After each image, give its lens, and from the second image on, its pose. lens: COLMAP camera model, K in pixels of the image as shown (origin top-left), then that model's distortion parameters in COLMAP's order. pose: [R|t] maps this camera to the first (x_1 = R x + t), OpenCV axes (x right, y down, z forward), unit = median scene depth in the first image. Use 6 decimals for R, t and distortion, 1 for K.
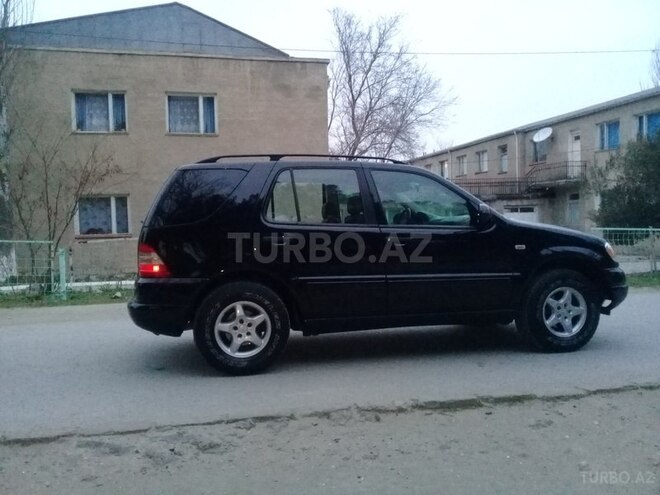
lens RADIAL K [[607.2, 0, 330.0], [0, 607.2, 247.5], [0, 0, 1]] dist [0.090962, -0.188011]
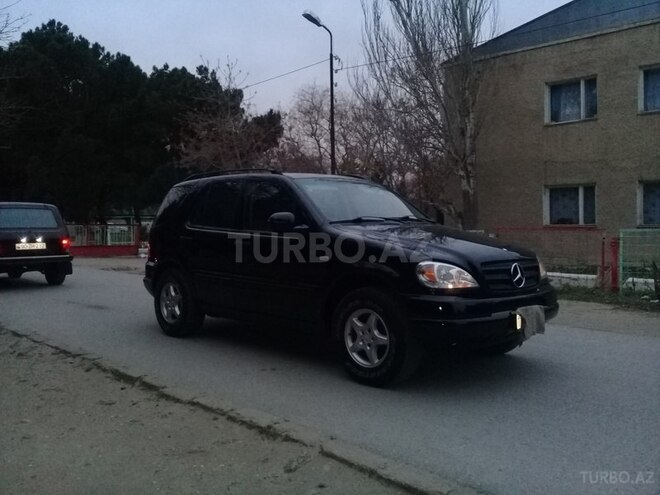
lens RADIAL K [[625.5, 0, 330.0], [0, 625.5, 247.5], [0, 0, 1]] dist [0.097295, -0.198714]
pose [[0.502888, 0.054674, -0.862621, 0.316488], [-0.033064, 0.998484, 0.044010, -0.016508], [0.863719, 0.006390, 0.503933, 0.147854]]
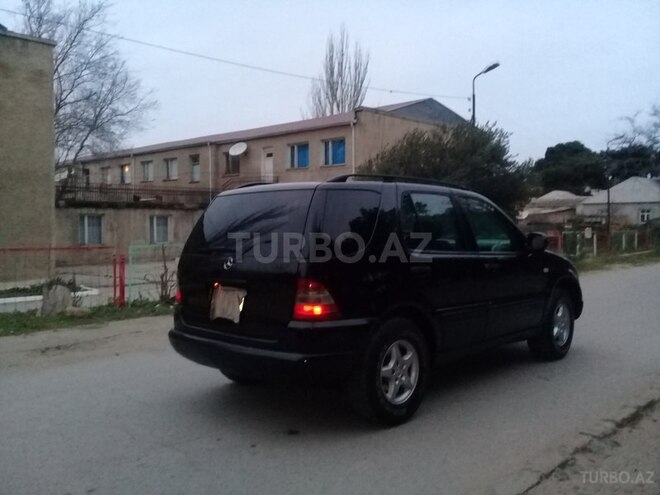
lens RADIAL K [[607.2, 0, 330.0], [0, 607.2, 247.5], [0, 0, 1]] dist [0.090962, -0.188011]
pose [[0.822106, -0.002037, 0.569331, -0.184418], [0.007068, 0.999953, -0.006629, -0.010851], [-0.569291, 0.009474, 0.822082, 0.080913]]
